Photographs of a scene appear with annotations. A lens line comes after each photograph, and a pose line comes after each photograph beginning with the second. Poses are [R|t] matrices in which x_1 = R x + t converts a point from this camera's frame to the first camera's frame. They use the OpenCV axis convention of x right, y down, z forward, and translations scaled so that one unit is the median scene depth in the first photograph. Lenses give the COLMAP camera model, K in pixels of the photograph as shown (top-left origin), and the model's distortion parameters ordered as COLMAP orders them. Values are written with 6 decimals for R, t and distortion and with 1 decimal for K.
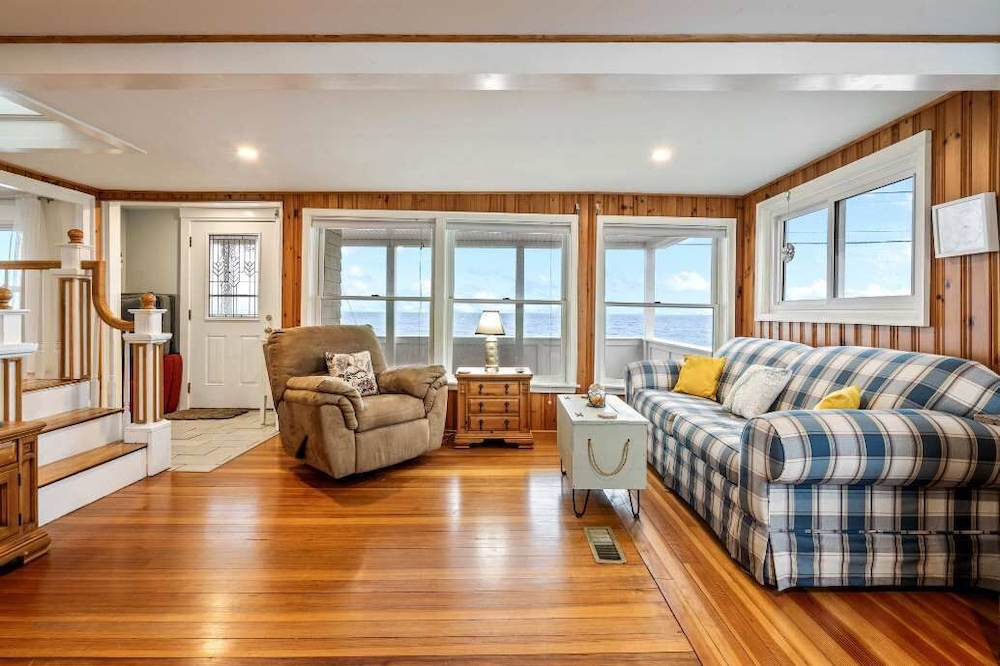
lens RADIAL K [[465.9, 0, 498.5], [0, 465.9, 314.0], [0, 0, 1]] dist [-0.000360, 0.000030]
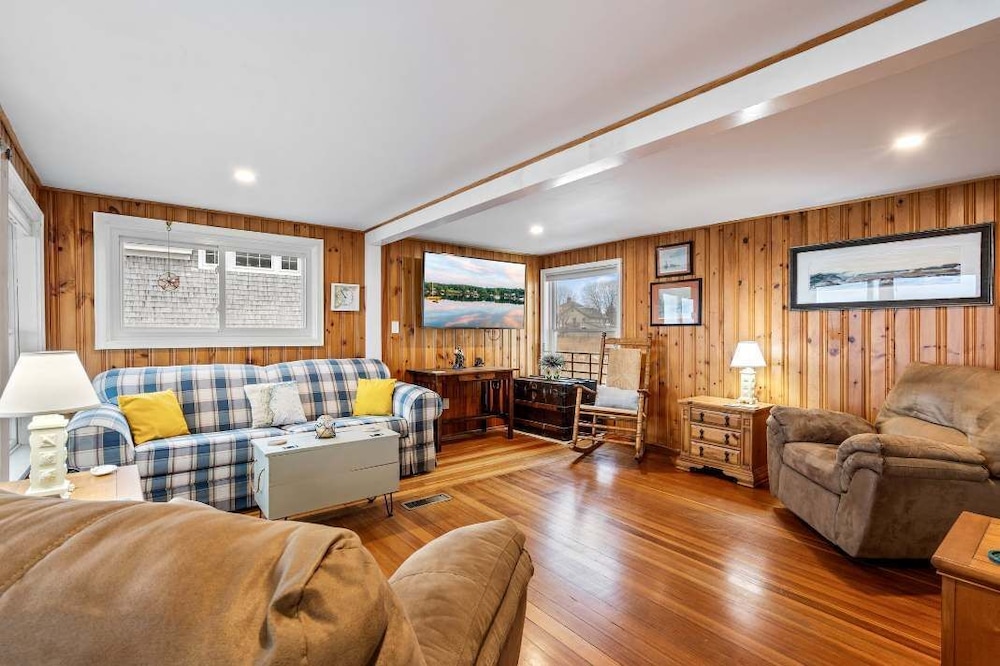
lens RADIAL K [[462.7, 0, 500.0], [0, 462.7, 333.0], [0, 0, 1]] dist [0.013682, -0.000082]
pose [[-0.633171, -0.012345, 0.773913, -0.589909], [-0.005594, 0.999920, 0.011374, -0.029589], [-0.773992, 0.002873, -0.633189, 0.992048]]
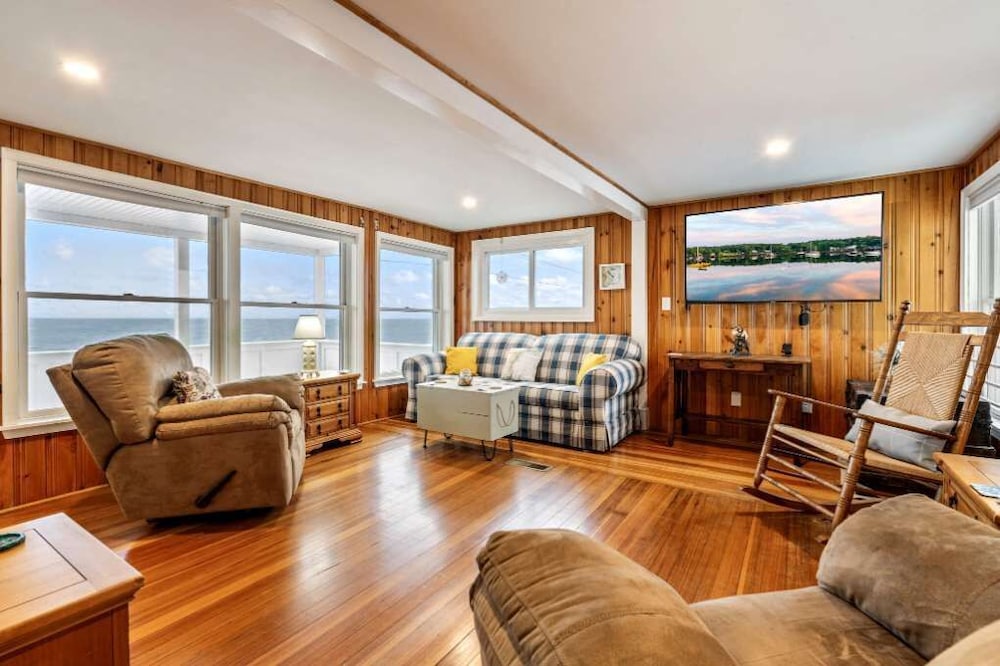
lens RADIAL K [[465.7, 0, 499.1], [0, 465.7, 324.5], [0, 0, 1]] dist [-0.002233, -0.000208]
pose [[0.547707, -0.020877, 0.836410, -0.636561], [0.006409, 0.999764, 0.020758, -0.004652], [-0.836645, -0.006009, 0.547712, 0.133382]]
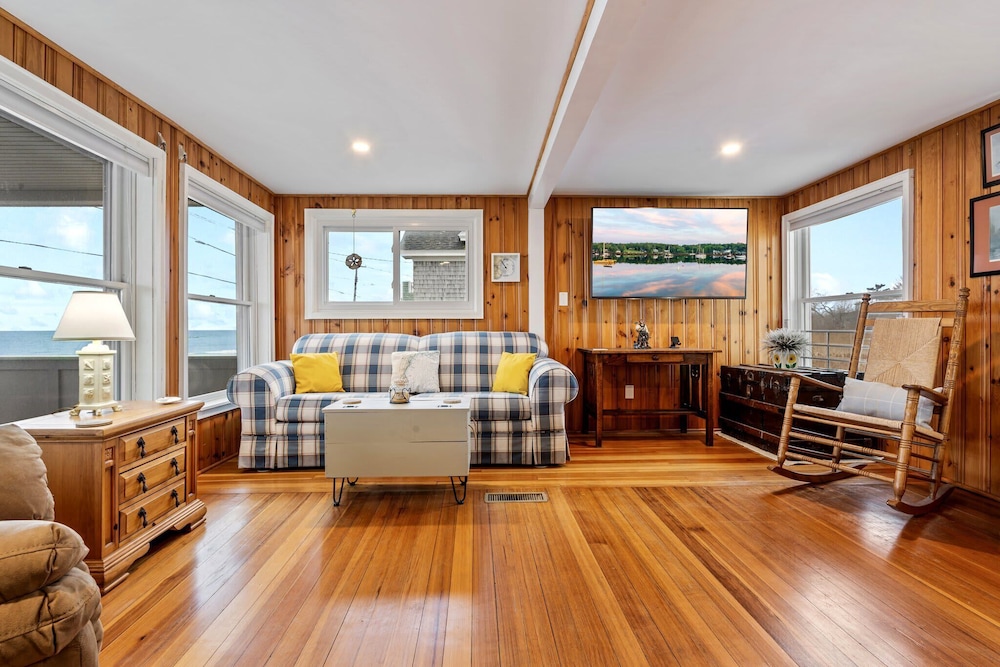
lens RADIAL K [[464.3, 0, 500.0], [0, 464.3, 333.5], [0, 0, 1]] dist [-0.003735, -0.000519]
pose [[-0.046305, -0.018442, 0.998757, -0.536249], [0.004777, 0.999814, 0.018683, 0.031130], [-0.998916, 0.005637, -0.046208, 0.621617]]
